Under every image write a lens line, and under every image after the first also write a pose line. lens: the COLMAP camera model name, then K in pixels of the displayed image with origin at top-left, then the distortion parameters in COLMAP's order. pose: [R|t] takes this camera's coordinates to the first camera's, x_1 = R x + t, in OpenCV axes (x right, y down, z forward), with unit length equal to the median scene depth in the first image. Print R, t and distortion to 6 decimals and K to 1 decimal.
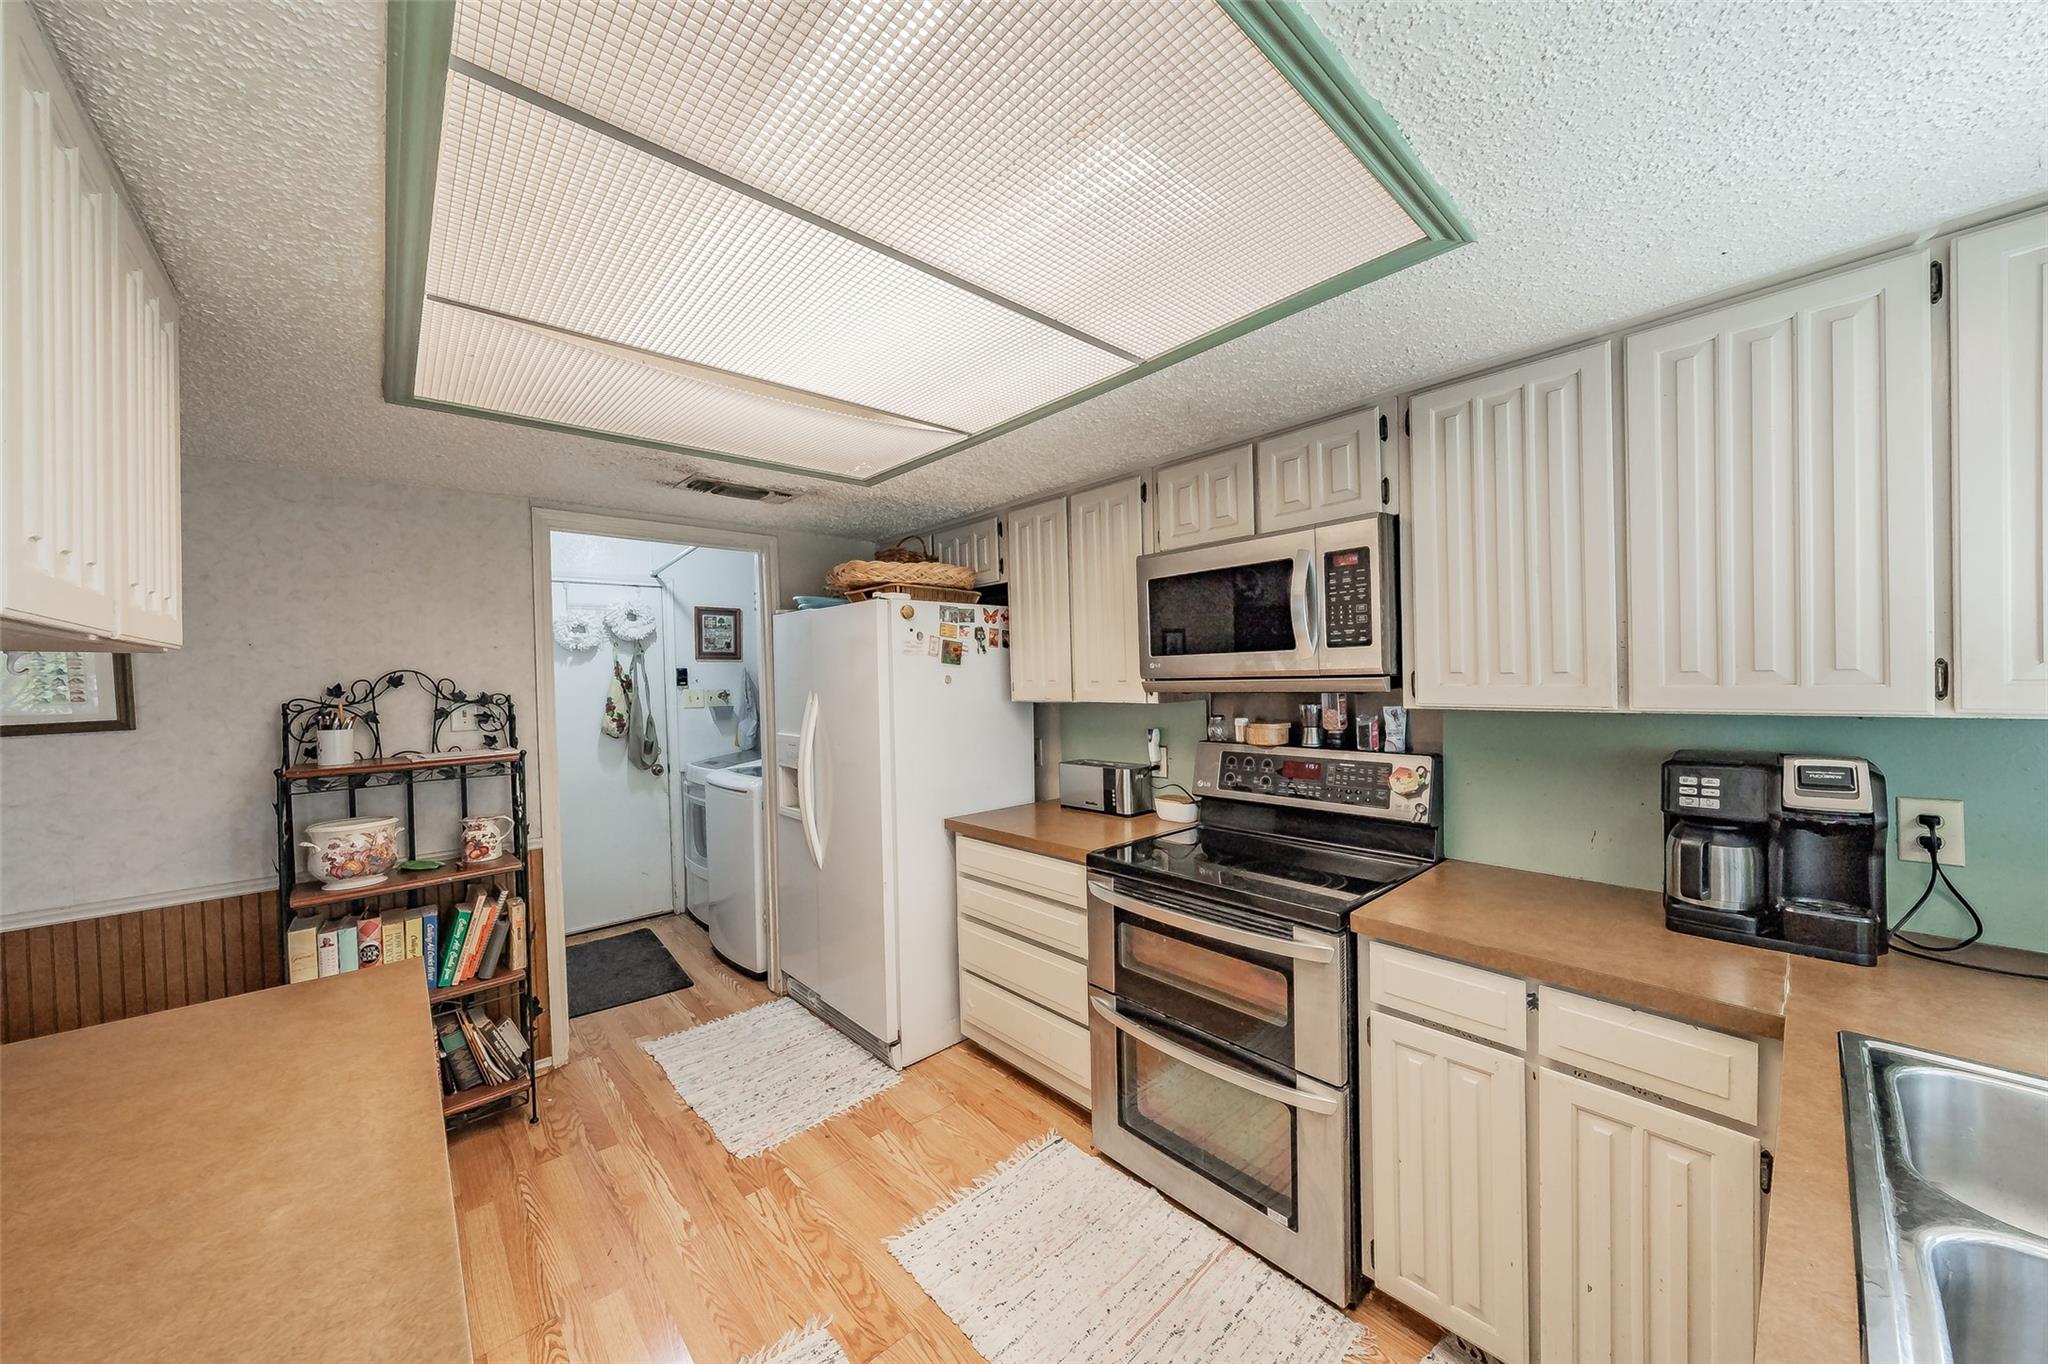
lens RADIAL K [[718.5, 0, 1024.0], [0, 718.5, 682.0], [0, 0, 1]] dist [0.000548, 0.000011]
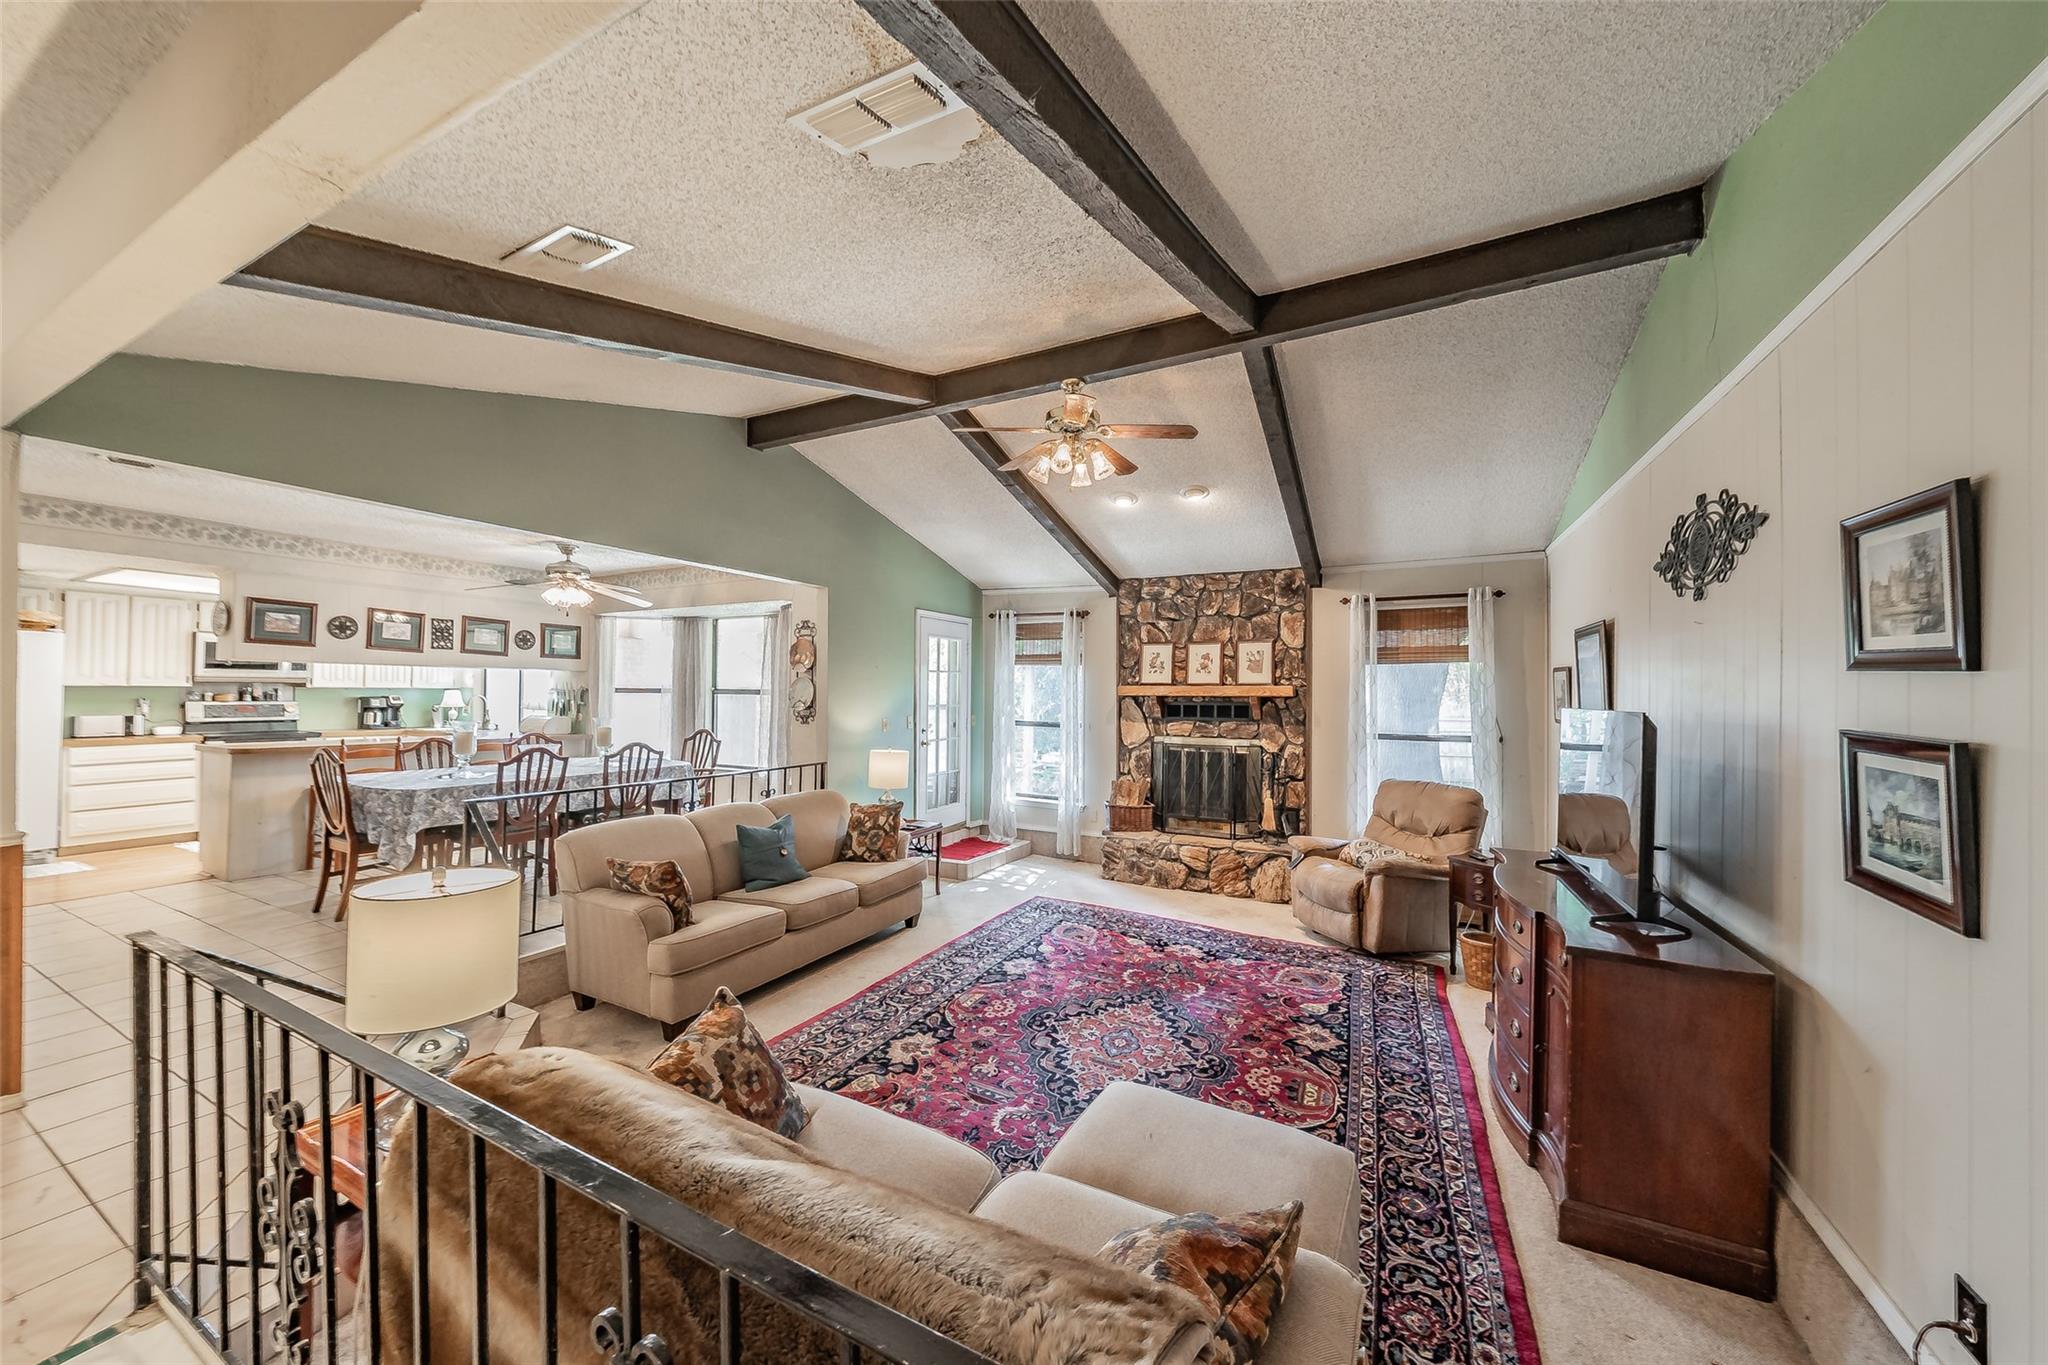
lens RADIAL K [[730.5, 0, 1024.0], [0, 730.5, 682.5], [0, 0, 1]] dist [-0.001061, -0.000105]
pose [[-0.343628, 0.035296, 0.938442, -2.694409], [0.012662, 0.999377, -0.032951, 0.114602], [-0.939020, 0.000559, -0.343861, -0.771923]]
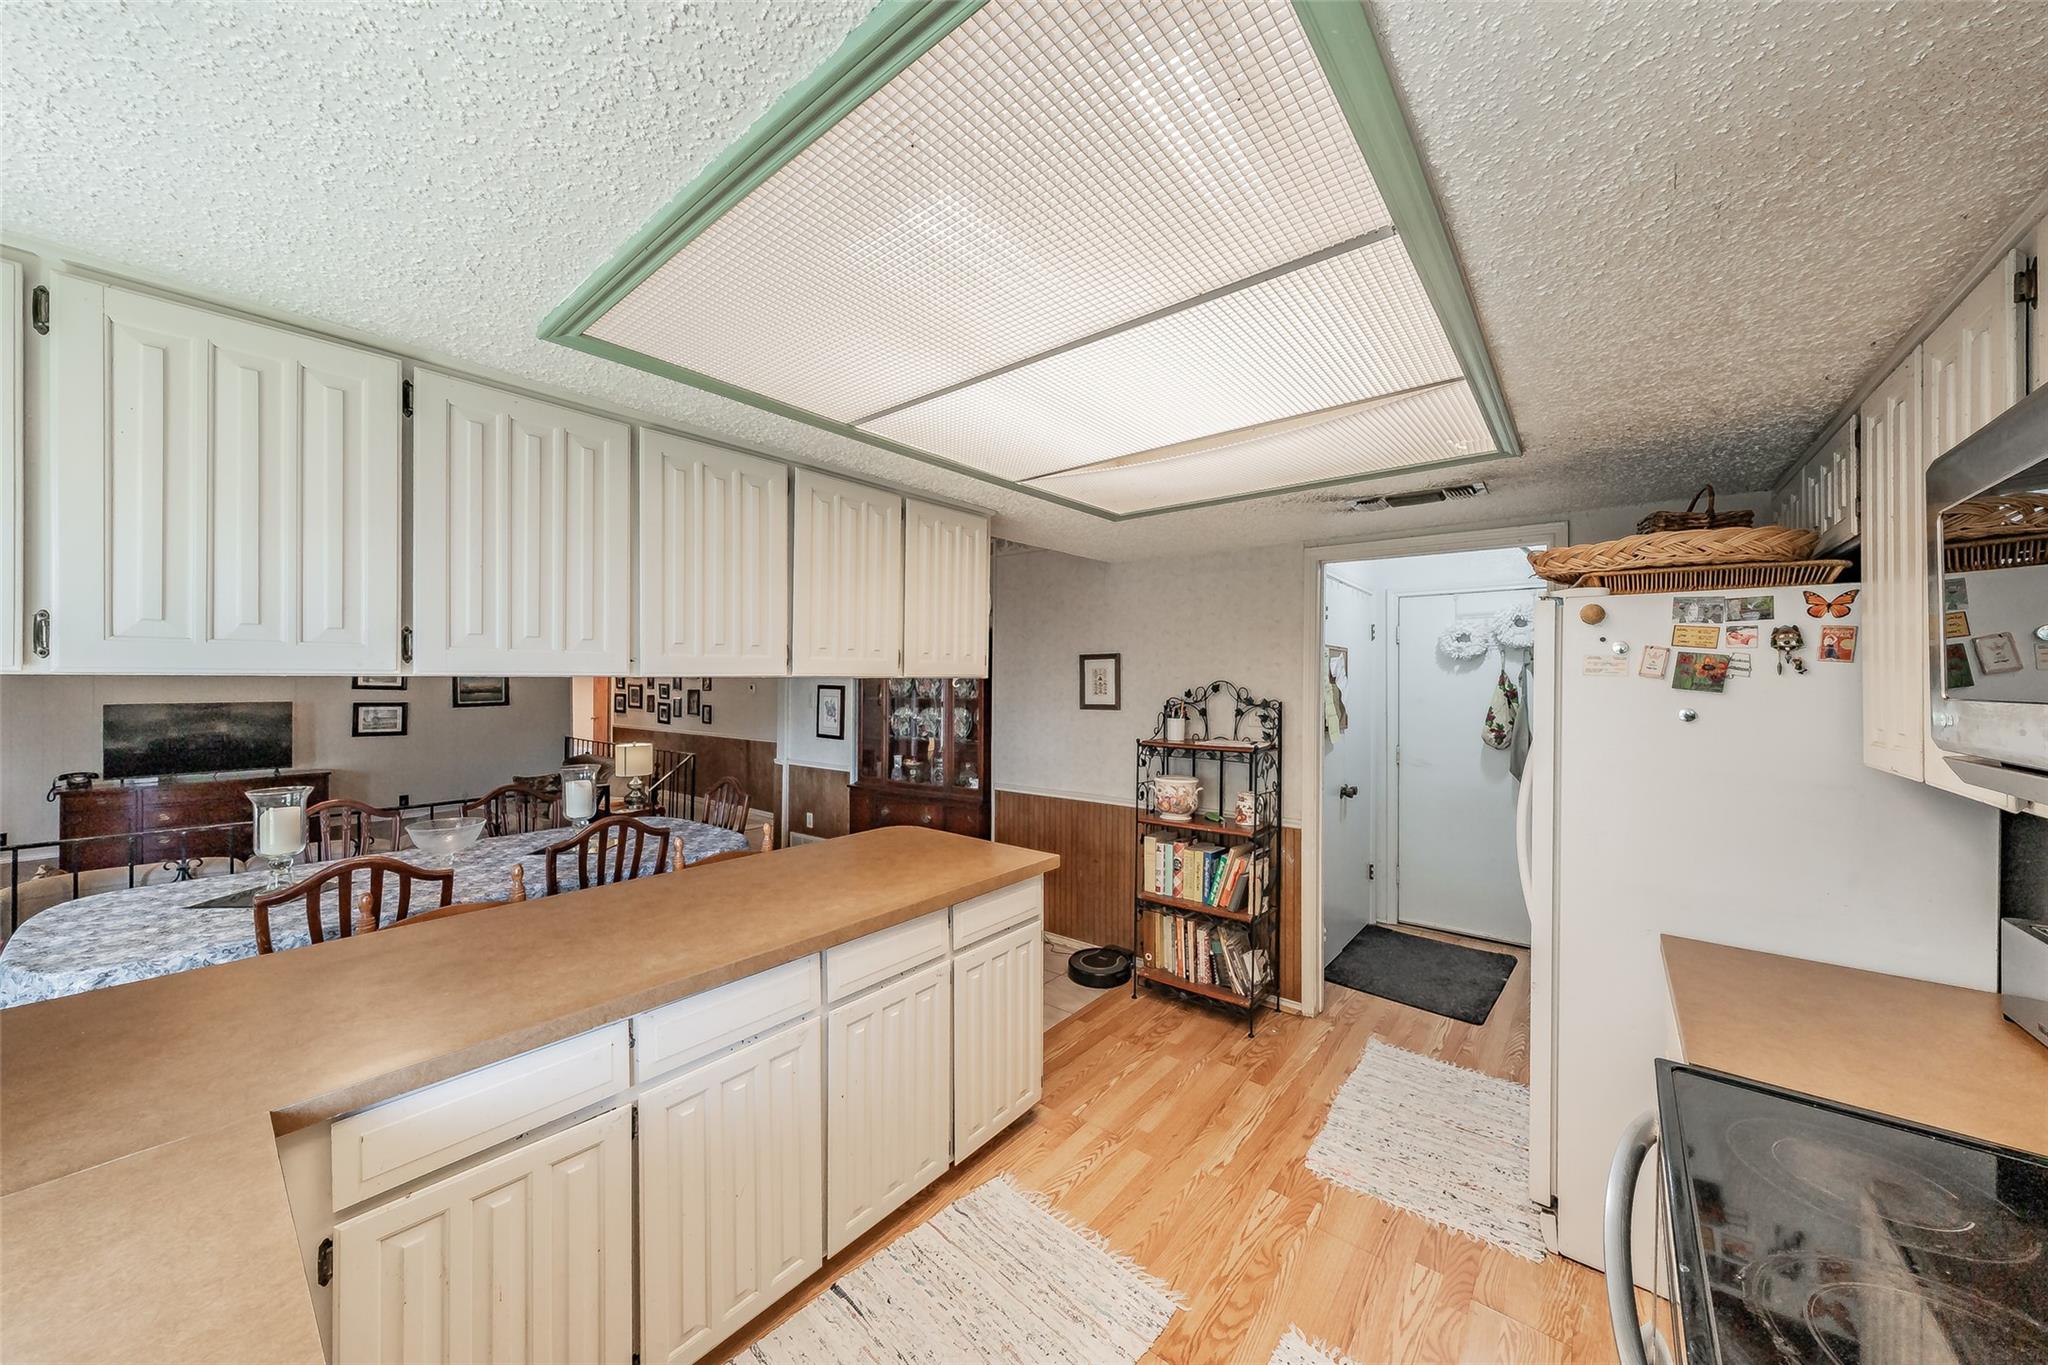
lens RADIAL K [[709.5, 0, 1033.1], [0, 709.5, 672.6], [0, 0, 1]] dist [0.000611, -0.000048]
pose [[0.153000, 0.015756, -0.988101, 0.470738], [-0.019432, 0.999728, 0.012933, -0.042623], [0.988035, 0.017222, 0.153264, 0.390178]]
